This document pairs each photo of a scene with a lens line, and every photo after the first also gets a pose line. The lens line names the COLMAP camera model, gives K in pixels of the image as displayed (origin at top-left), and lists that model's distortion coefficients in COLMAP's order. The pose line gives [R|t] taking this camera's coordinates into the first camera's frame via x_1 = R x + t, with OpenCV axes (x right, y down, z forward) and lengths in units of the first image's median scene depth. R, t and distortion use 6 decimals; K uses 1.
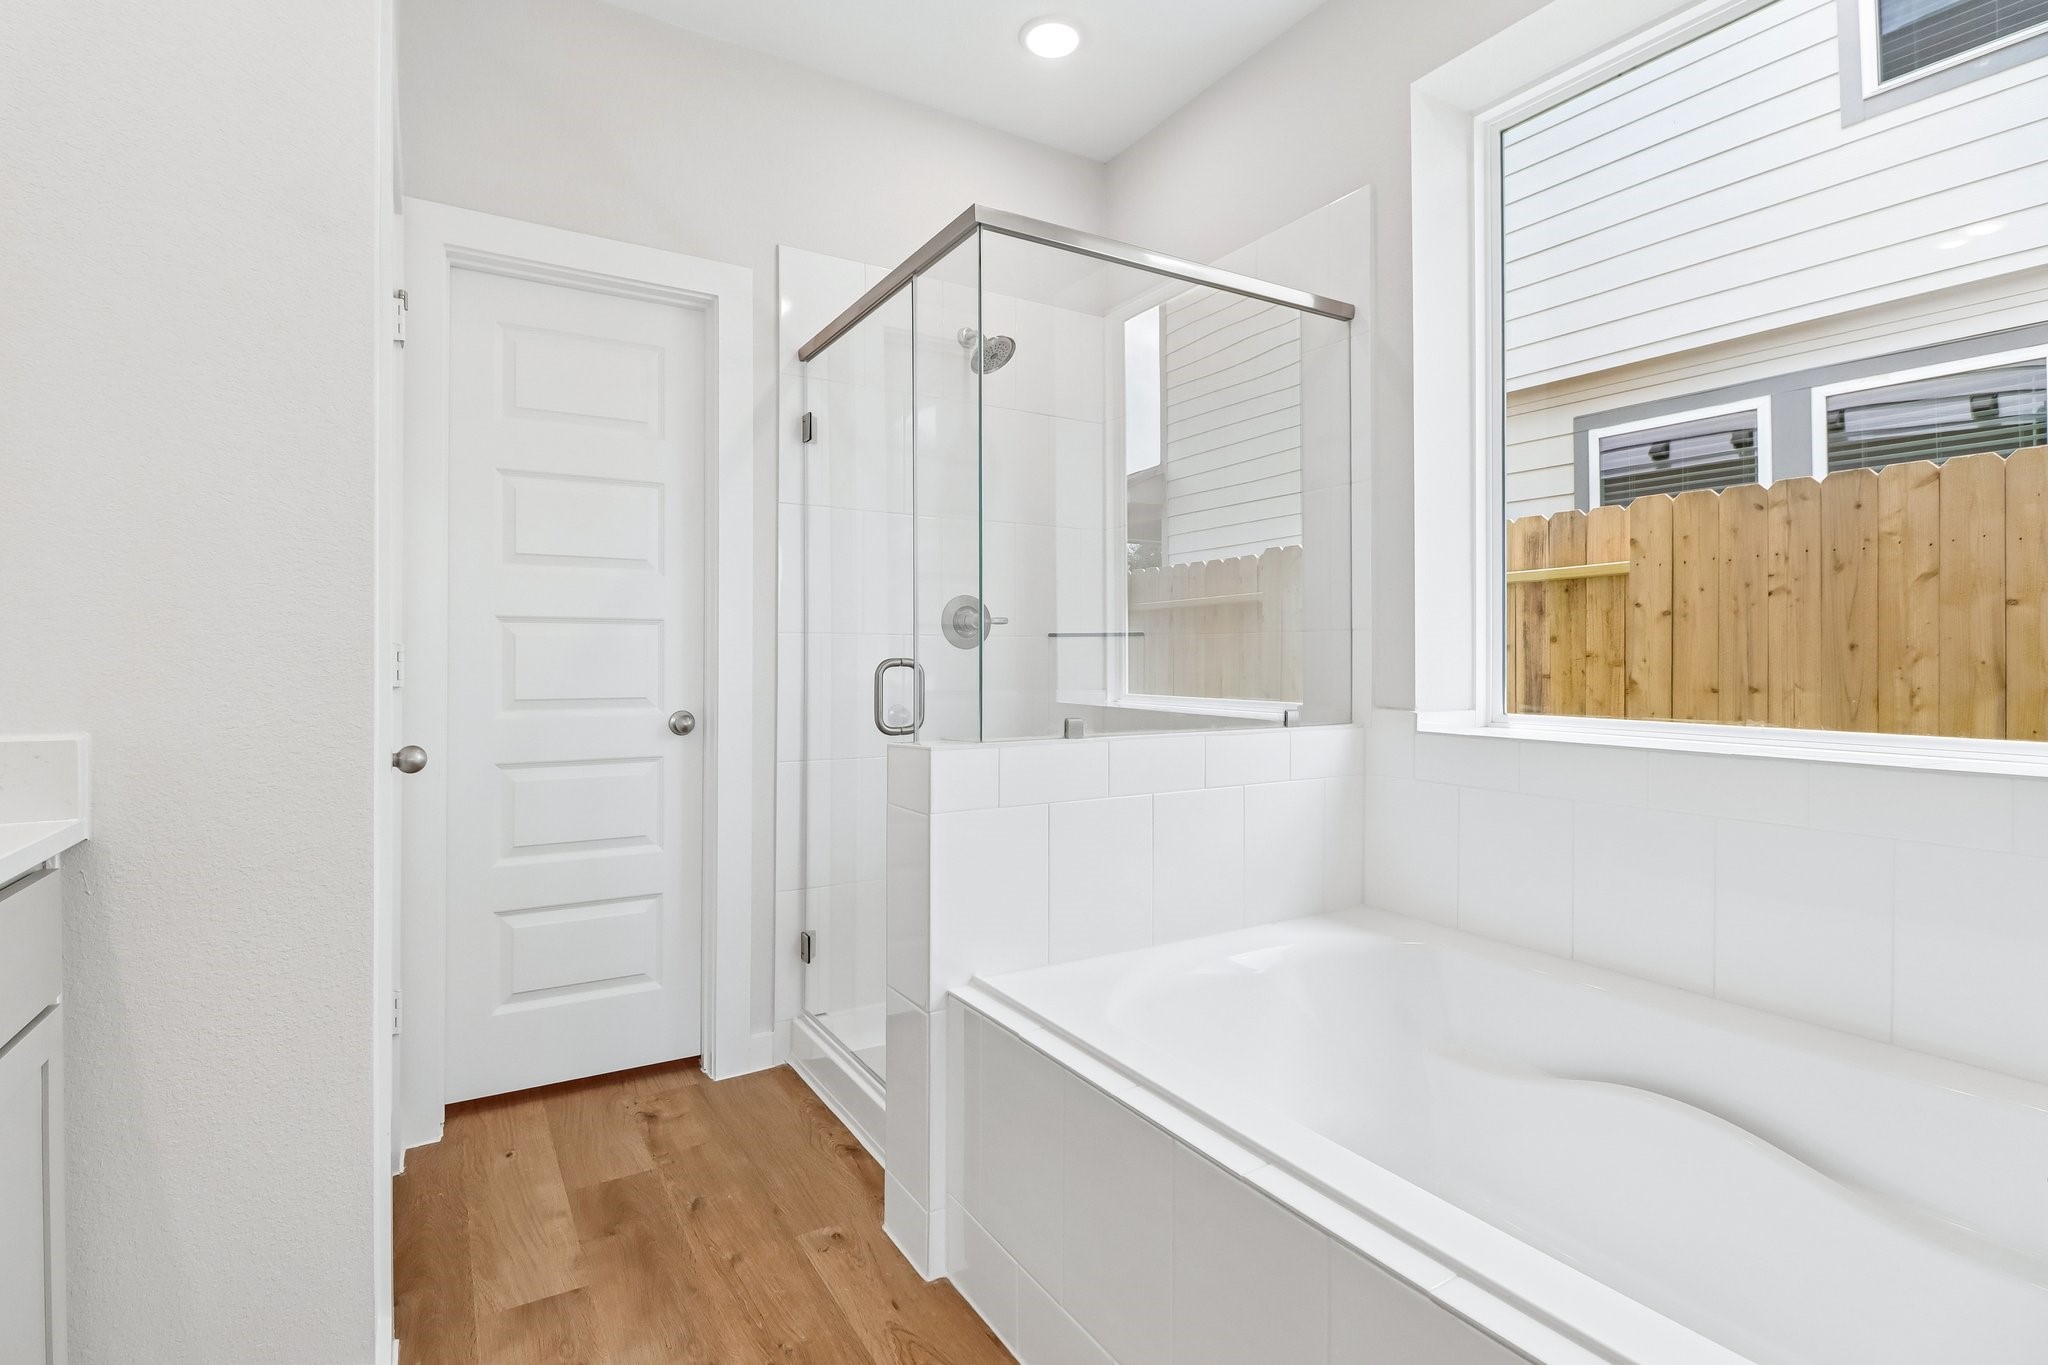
lens RADIAL K [[993.7, 0, 1026.5], [0, 993.7, 656.2], [0, 0, 1]] dist [0.015205, -0.021469]
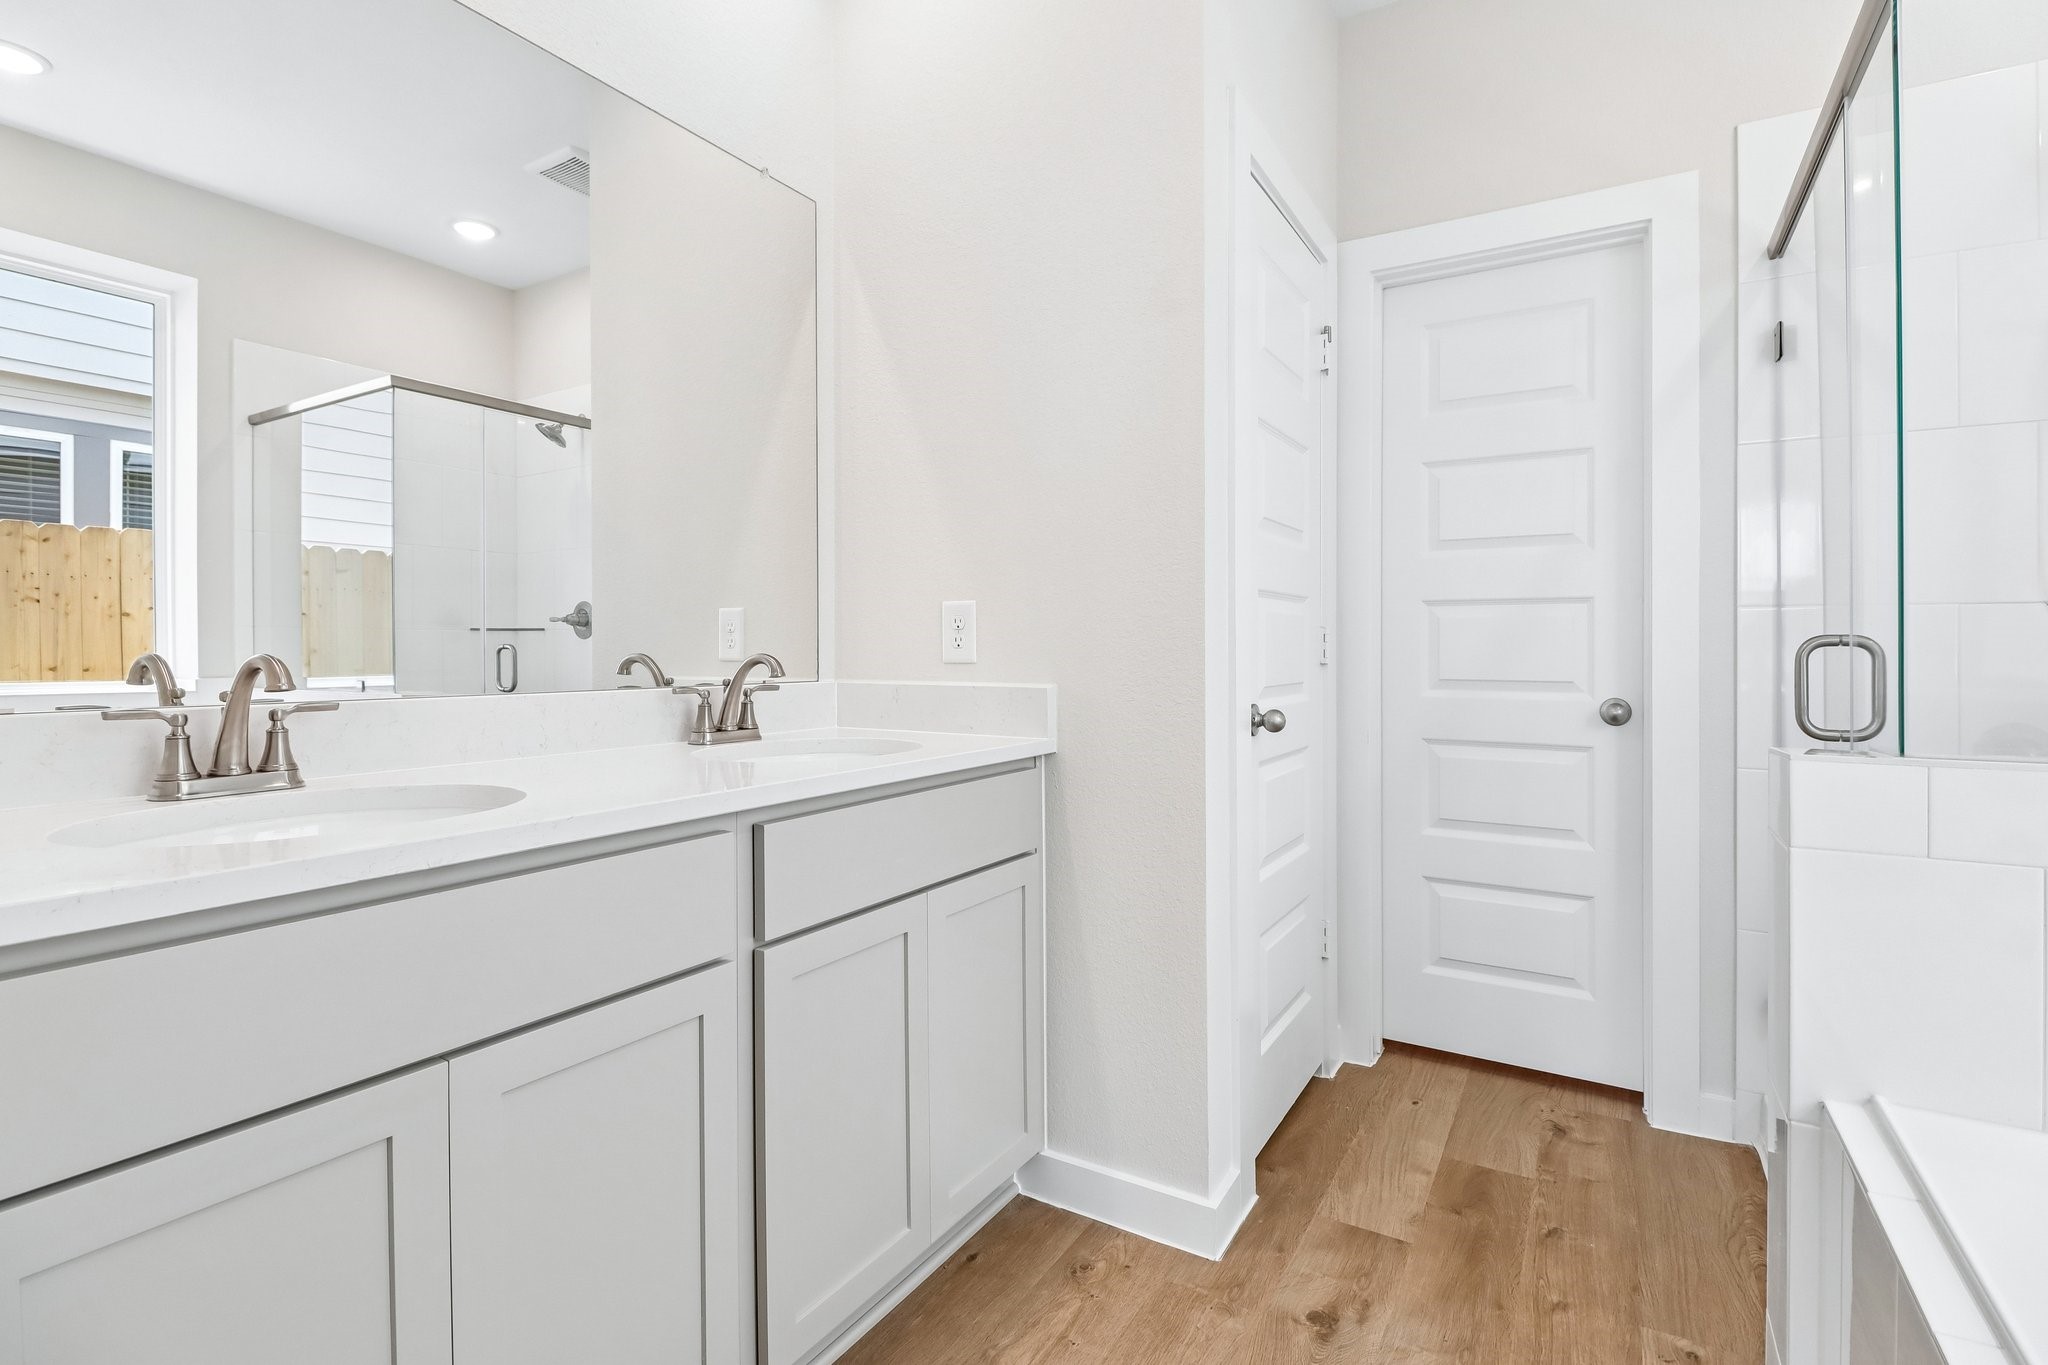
lens RADIAL K [[985.3, 0, 1028.0], [0, 985.3, 653.2], [0, 0, 1]] dist [0.002792, -0.011900]
pose [[0.450178, 0.005135, -0.892924, 0.232952], [-0.001177, 0.999986, 0.005158, 0.011764], [0.892938, -0.001271, 0.450178, 0.148876]]
